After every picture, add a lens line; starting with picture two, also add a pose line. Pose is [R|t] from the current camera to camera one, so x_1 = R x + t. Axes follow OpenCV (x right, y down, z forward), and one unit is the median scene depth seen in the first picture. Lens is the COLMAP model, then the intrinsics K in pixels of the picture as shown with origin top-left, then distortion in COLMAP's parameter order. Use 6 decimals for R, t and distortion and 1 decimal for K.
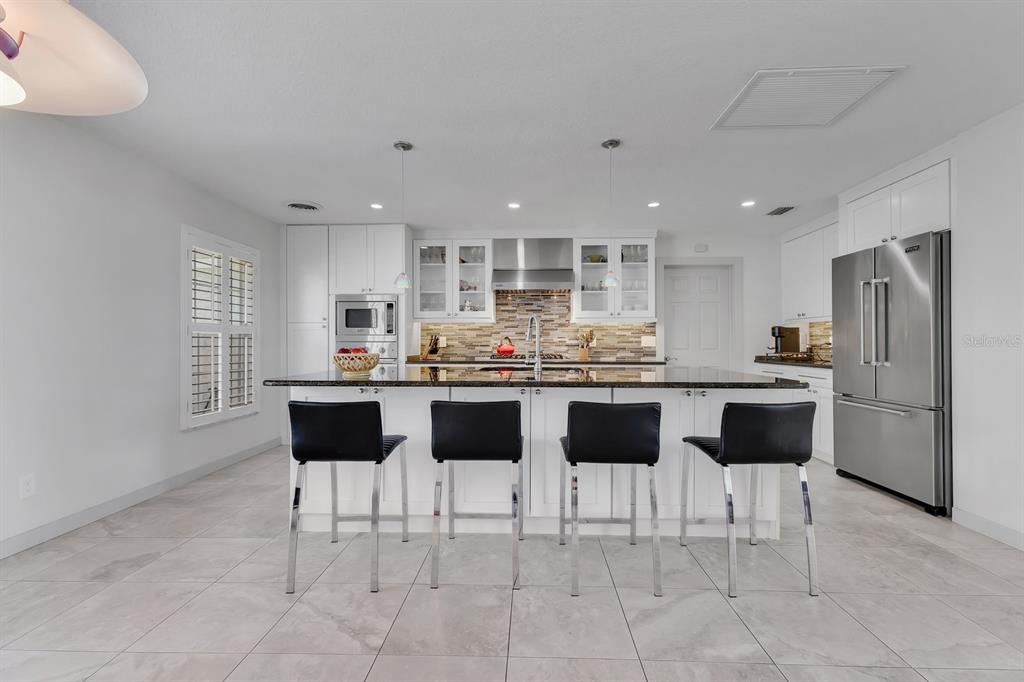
lens RADIAL K [[436.3, 0, 516.2], [0, 436.3, 340.8], [0, 0, 1]] dist [0.003264, 0.000304]
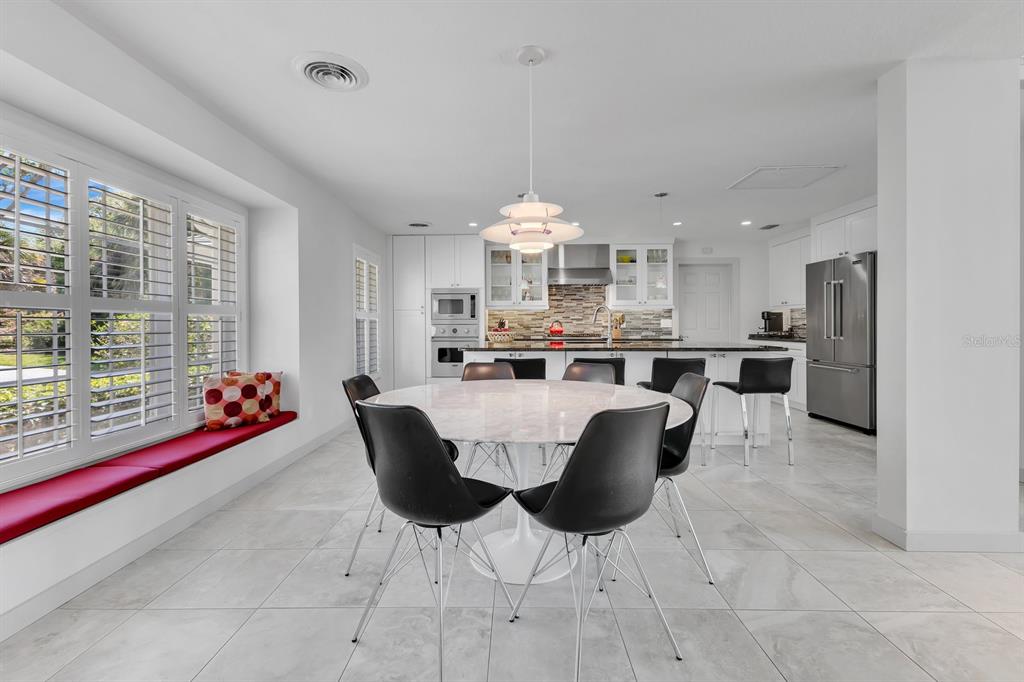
lens RADIAL K [[438.5, 0, 504.3], [0, 438.5, 326.3], [0, 0, 1]] dist [0.001966, 0.000010]
pose [[0.999942, -0.003511, 0.010160, -0.198242], [0.003433, 0.999965, 0.007671, -0.001726], [-0.010186, -0.007636, 0.999919, -0.303810]]
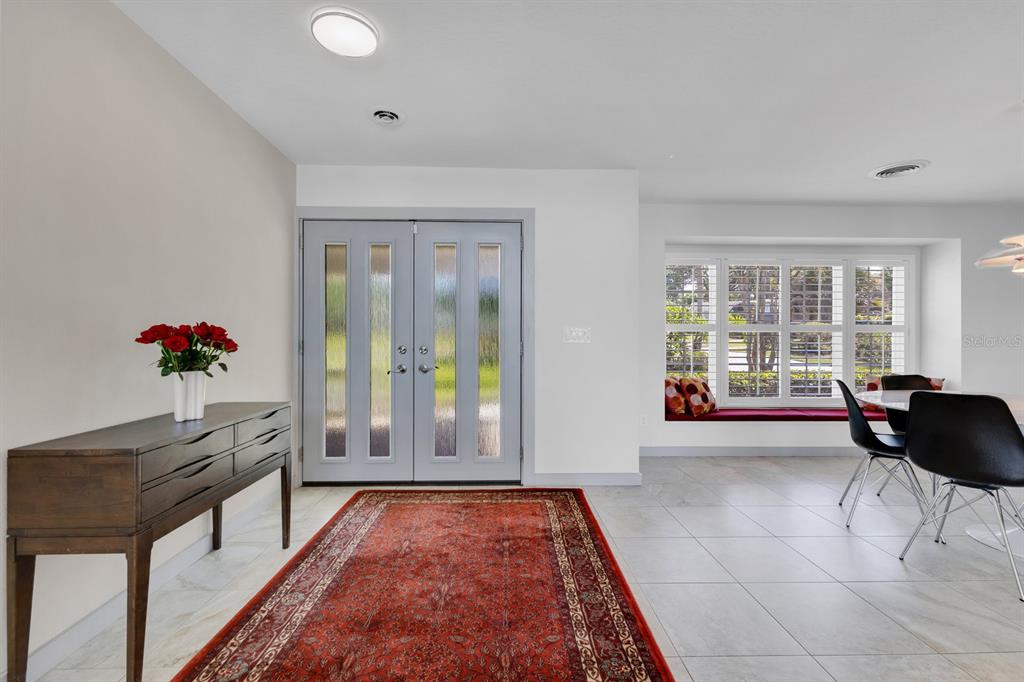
lens RADIAL K [[436.3, 0, 516.2], [0, 436.3, 340.8], [0, 0, 1]] dist [0.003264, 0.000304]
pose [[0.054718, 0.003324, -0.998496, 0.271118], [0.002096, 0.999992, 0.003444, -0.002489], [0.998500, -0.002282, 0.054711, -0.467884]]
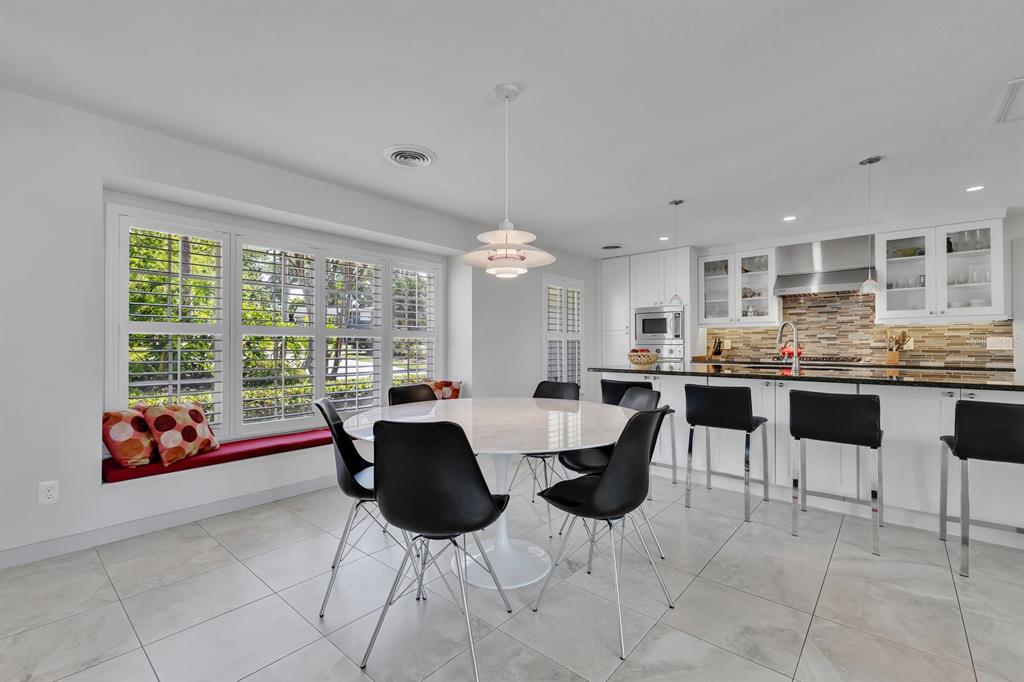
lens RADIAL K [[436.3, 0, 516.2], [0, 436.3, 340.8], [0, 0, 1]] dist [0.003264, 0.000304]
pose [[0.777130, -0.007214, -0.629298, 0.121995], [0.004056, 0.999971, -0.006455, -0.002082], [0.629326, 0.002464, 0.777137, -0.220626]]
